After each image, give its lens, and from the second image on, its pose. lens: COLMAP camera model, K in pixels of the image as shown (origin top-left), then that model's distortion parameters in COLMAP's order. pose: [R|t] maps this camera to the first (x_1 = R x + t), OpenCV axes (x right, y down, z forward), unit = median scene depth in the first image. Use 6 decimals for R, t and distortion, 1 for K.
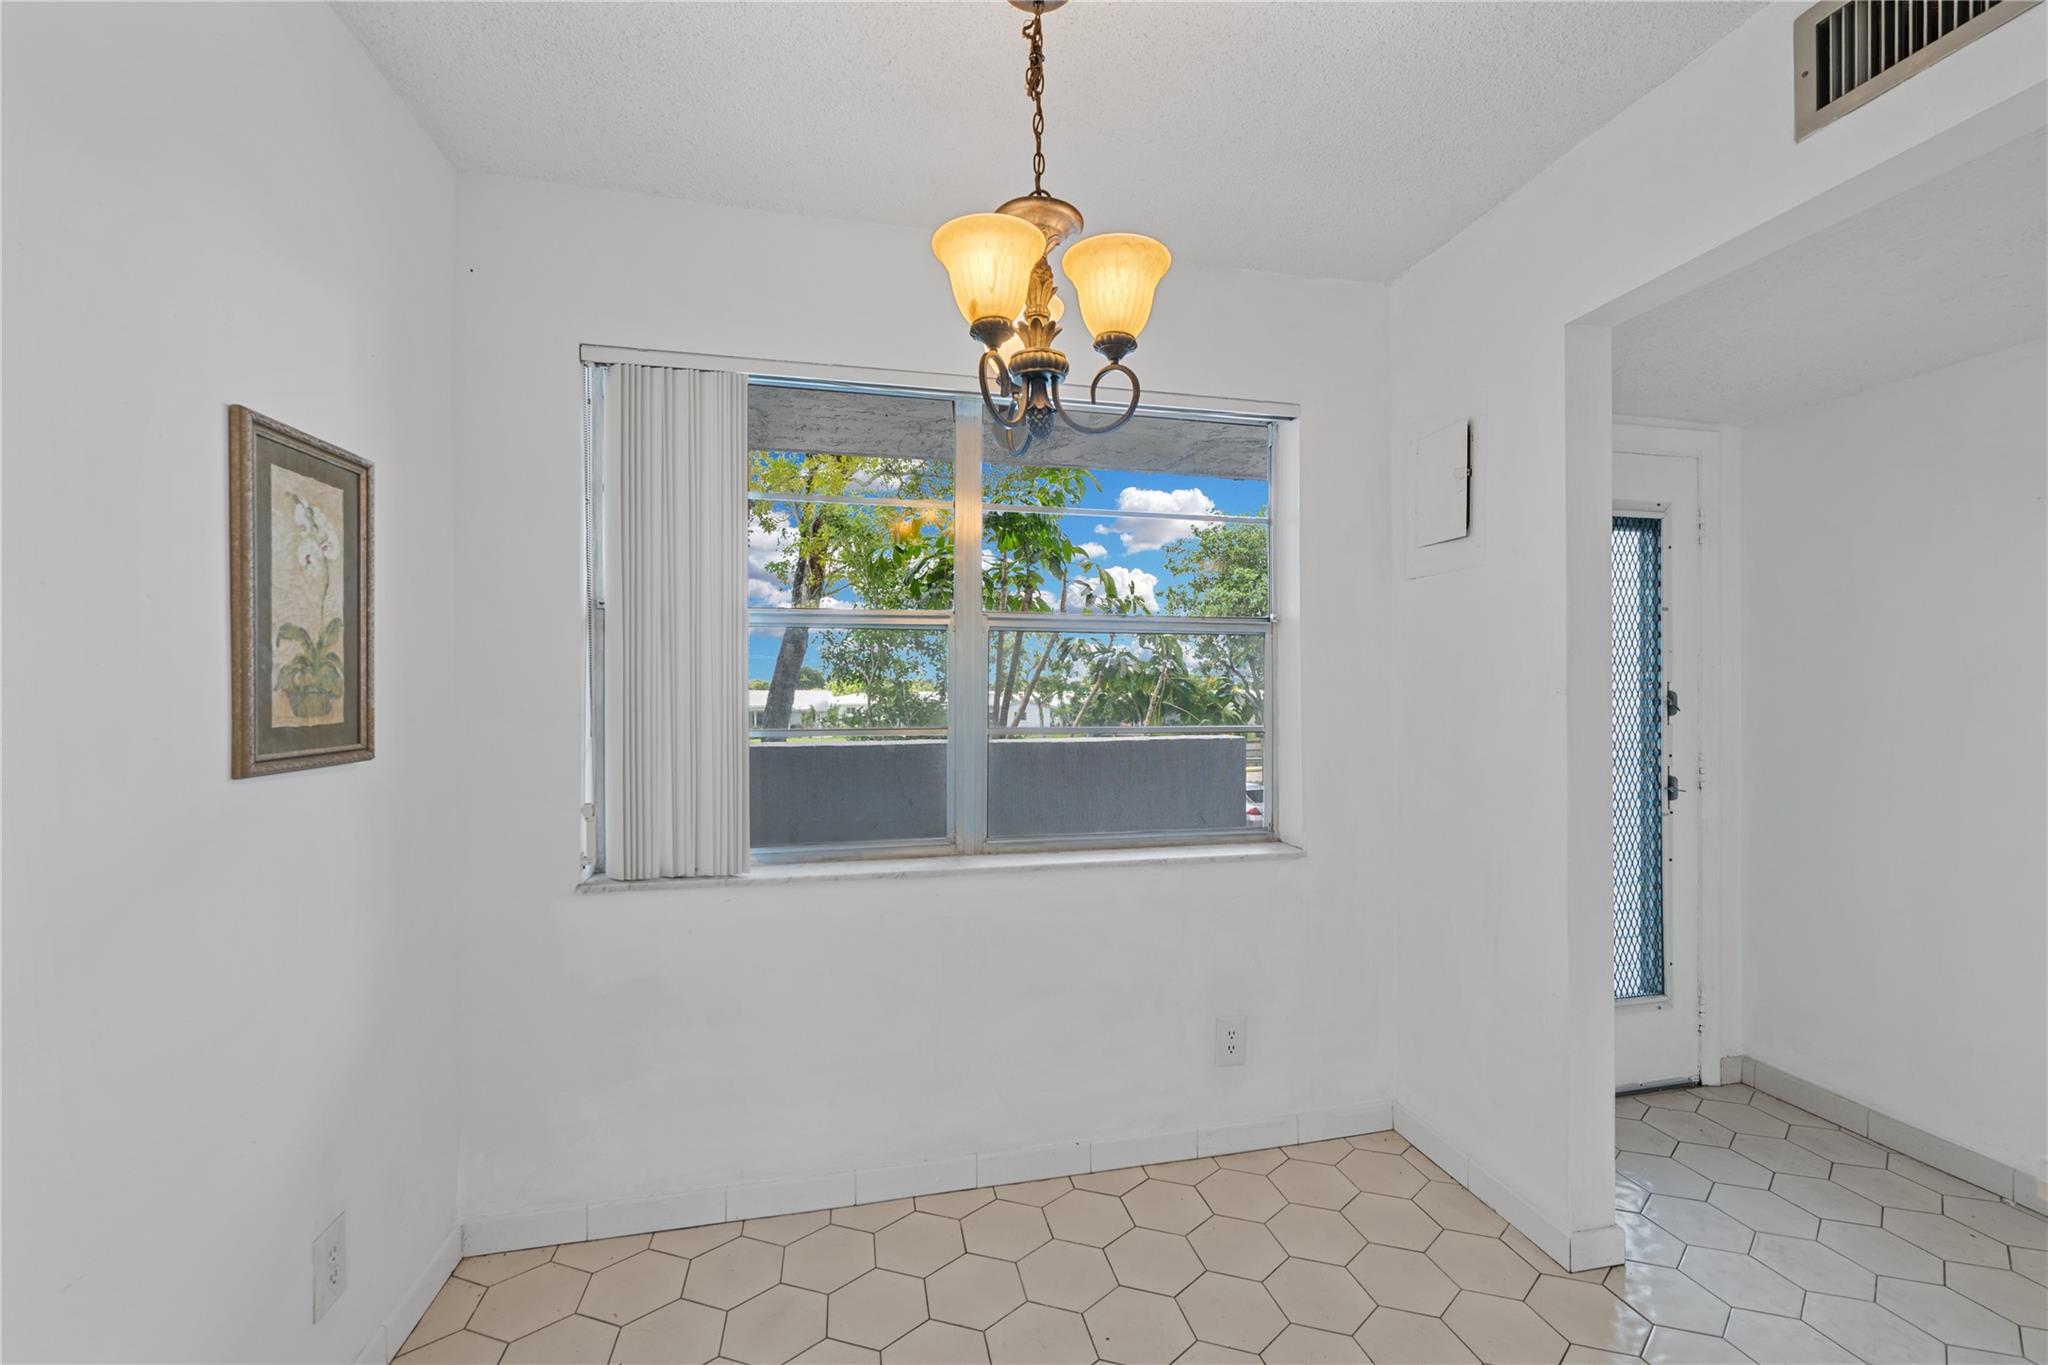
lens RADIAL K [[820.5, 0, 1036.8], [0, 820.5, 698.5], [0, 0, 1]] dist [-0.002028, -0.001200]
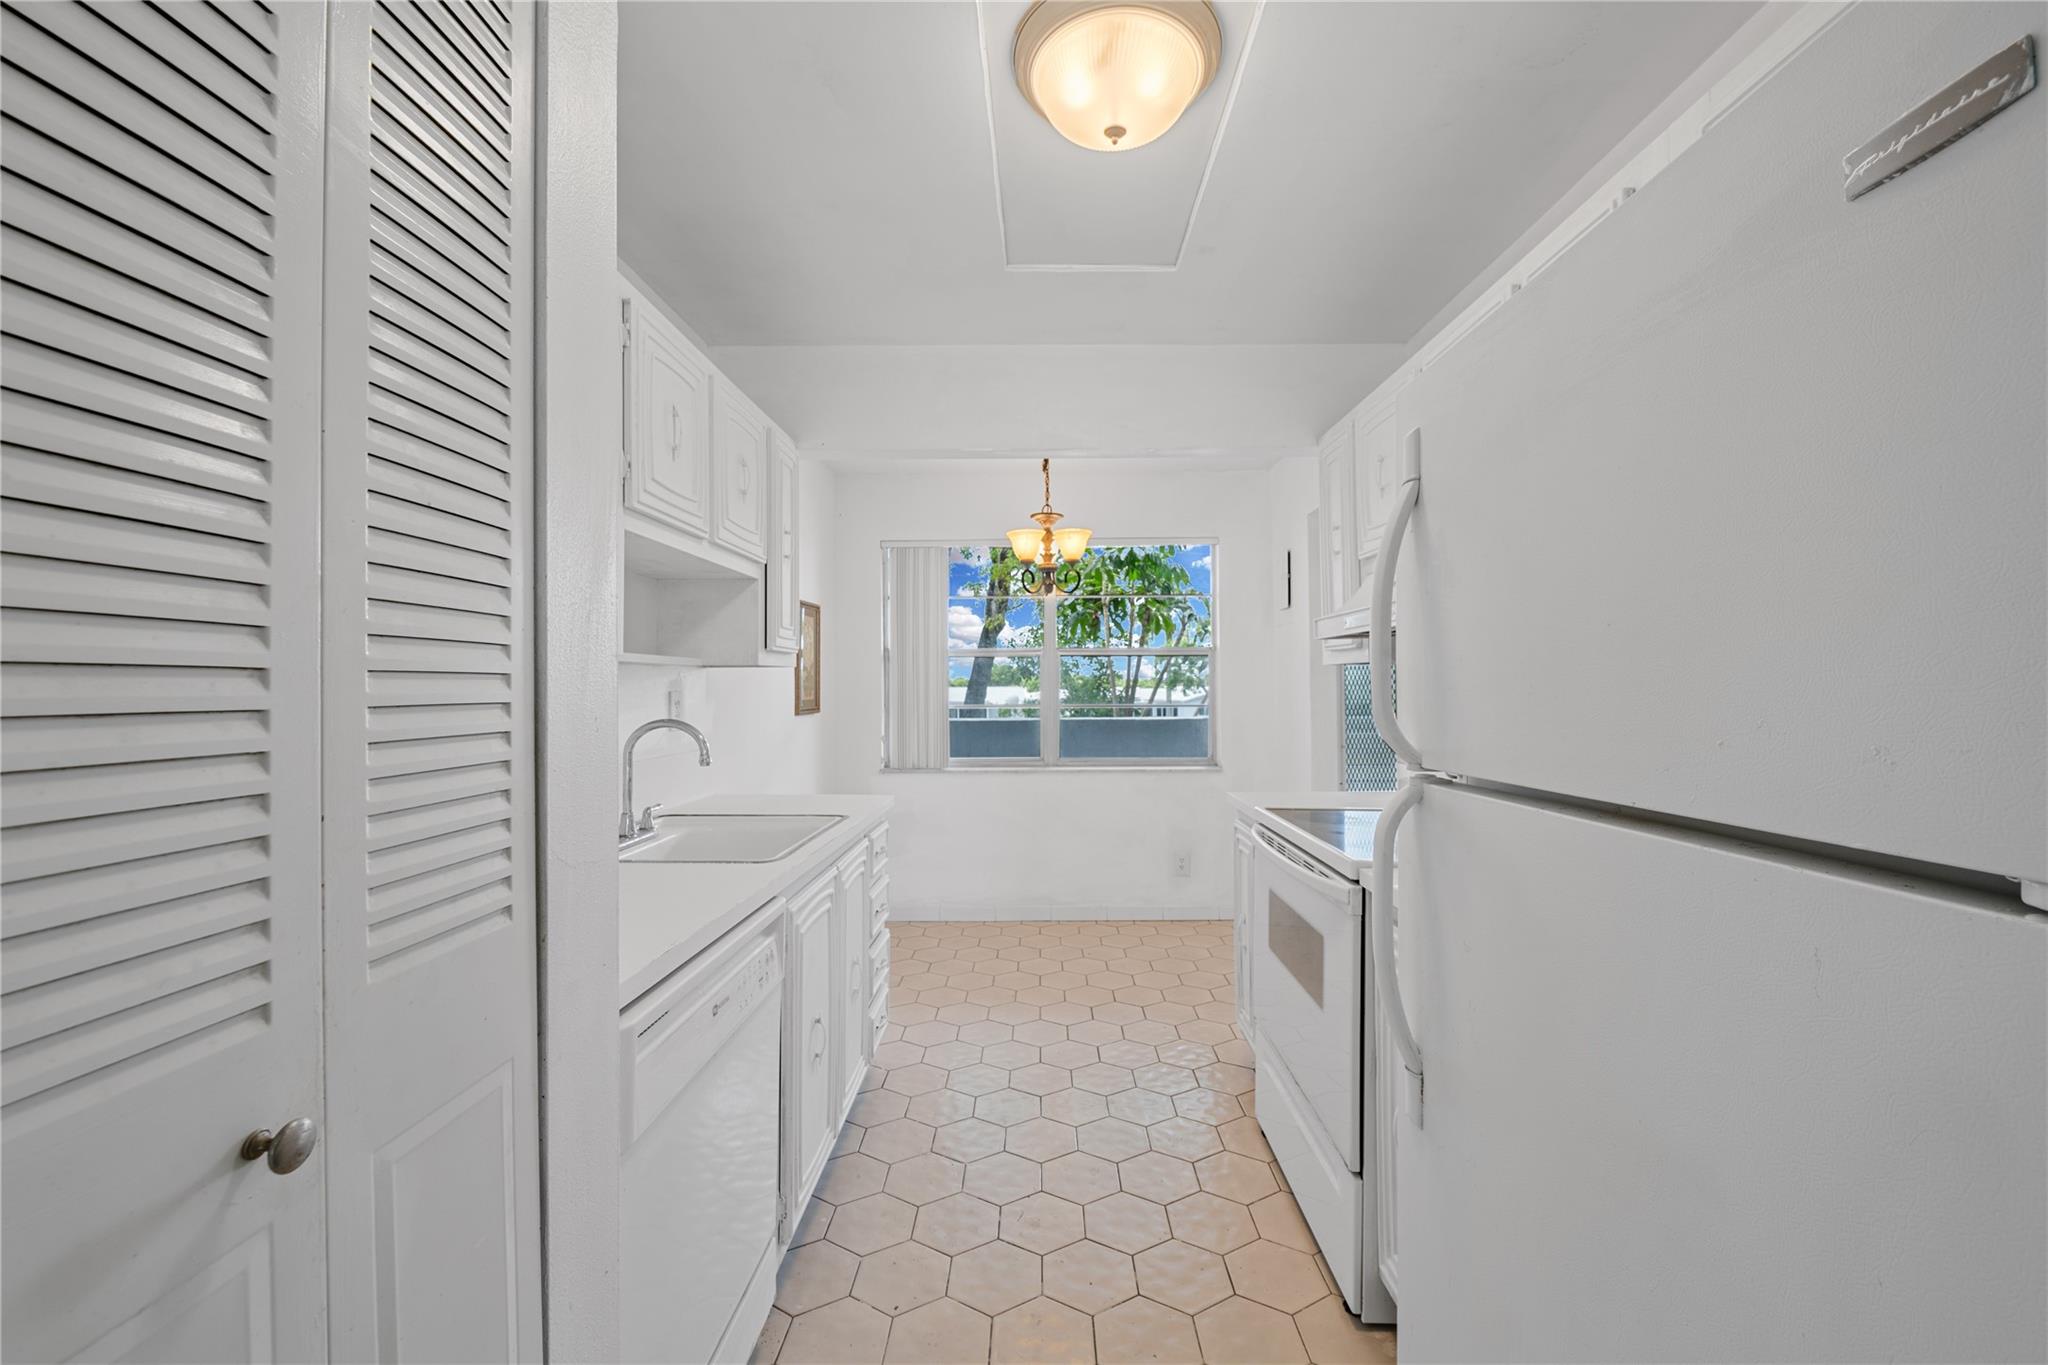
lens RADIAL K [[820.5, 0, 1013.6], [0, 820.5, 679.5], [0, 0, 1]] dist [-0.002028, -0.001200]
pose [[0.965305, -0.006649, -0.261039, 0.410778], [0.001878, 0.999827, -0.018524, 0.011274], [0.261117, 0.017392, 0.965150, -1.130484]]
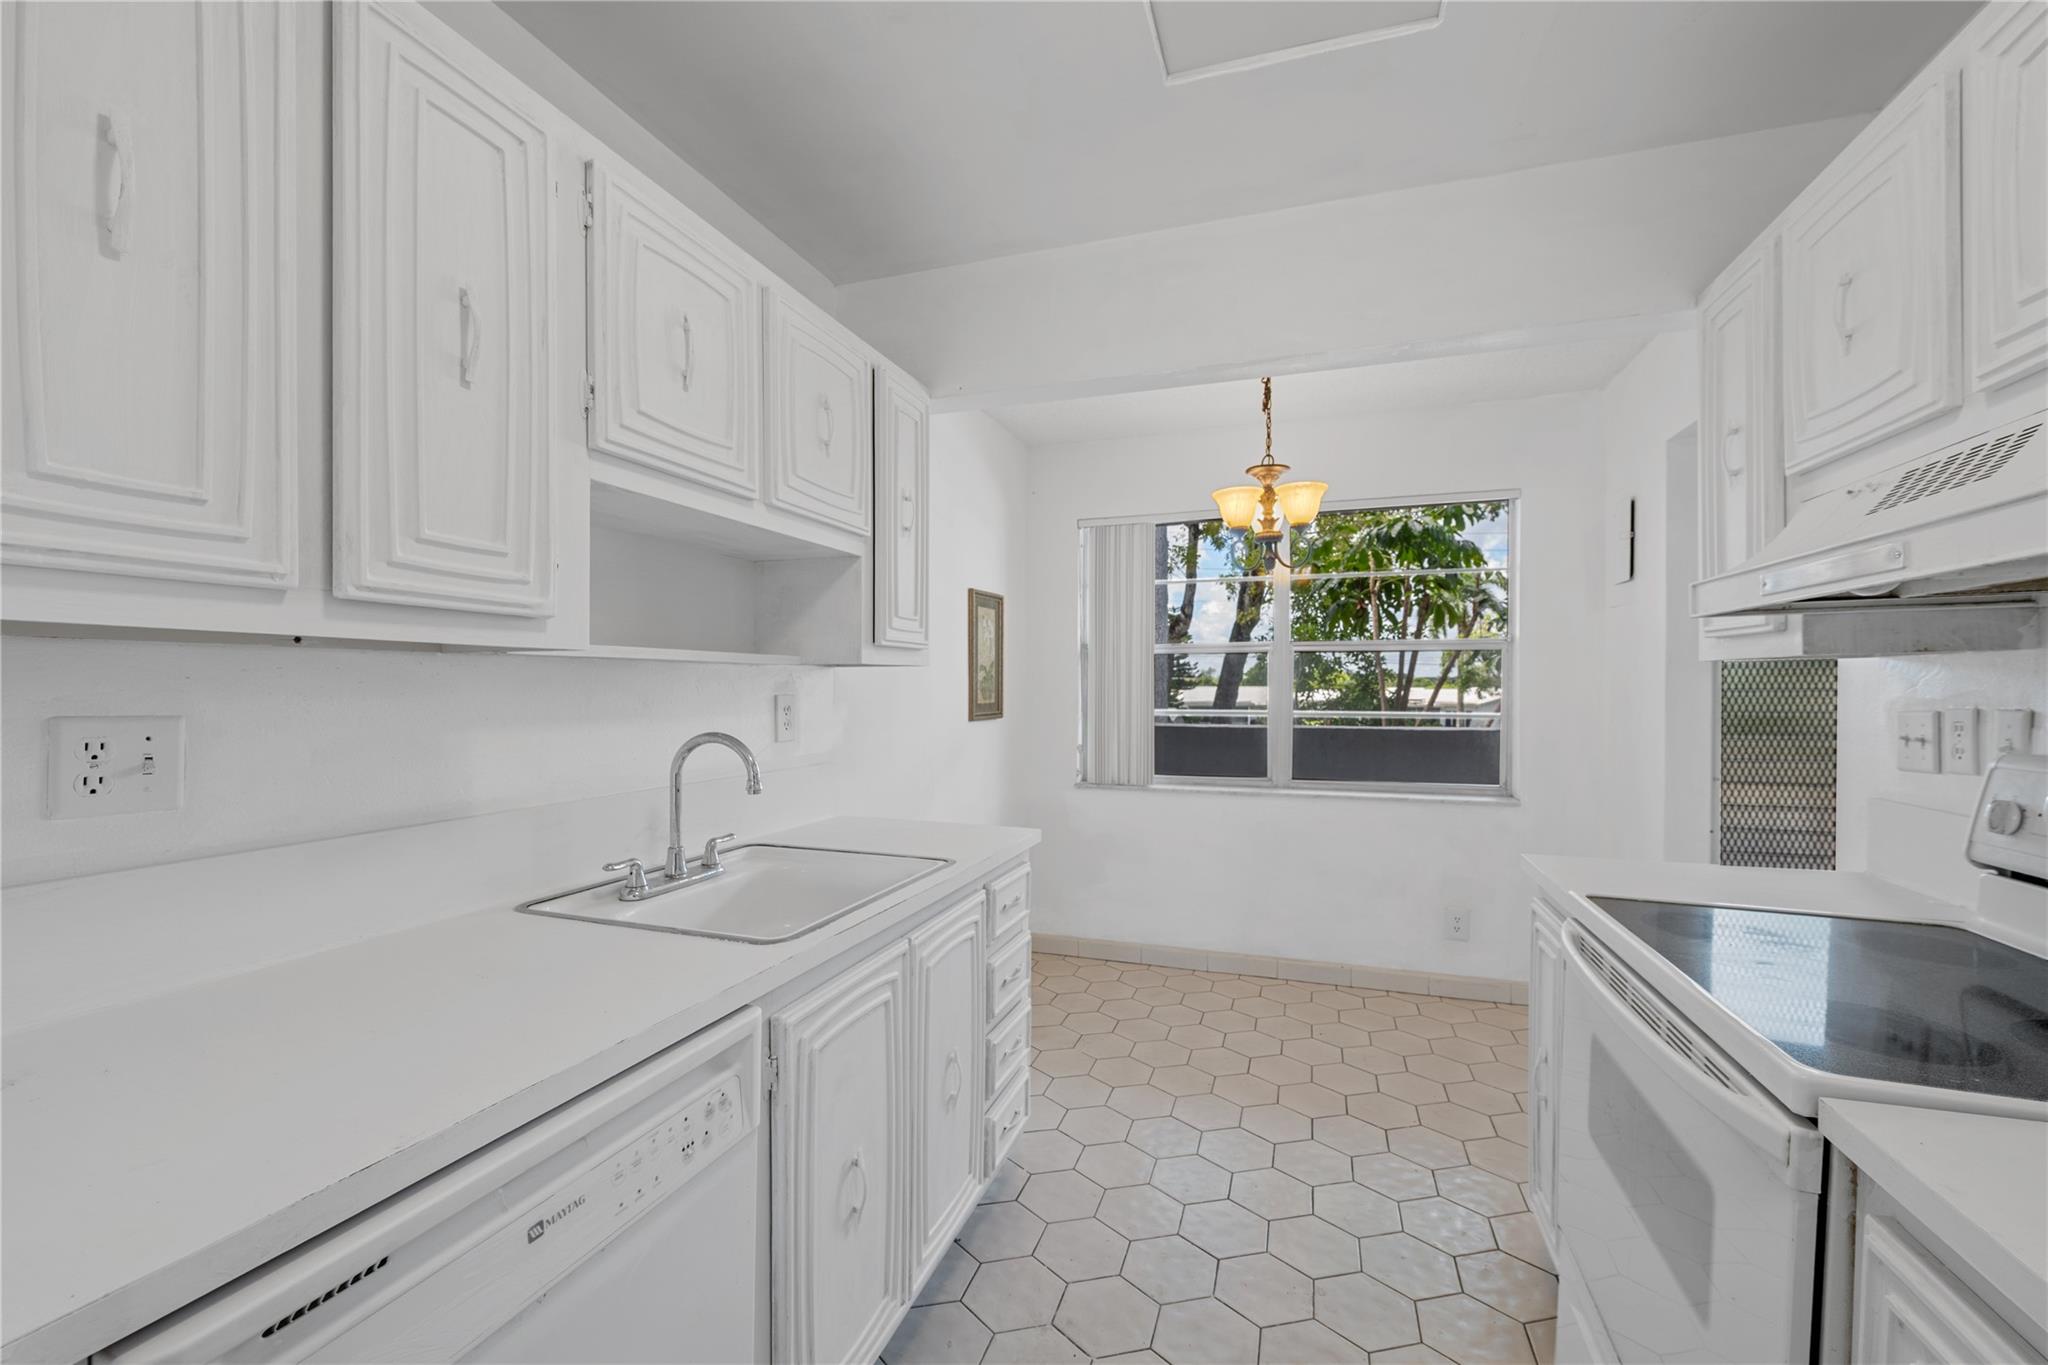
lens RADIAL K [[820.5, 0, 1028.5], [0, 820.5, 704.0], [0, 0, 1]] dist [-0.002028, -0.001200]
pose [[0.845143, 0.012112, -0.534403, 0.419121], [-0.005694, 0.999891, 0.013658, -0.000111], [0.534510, -0.008500, 0.845120, -0.765826]]
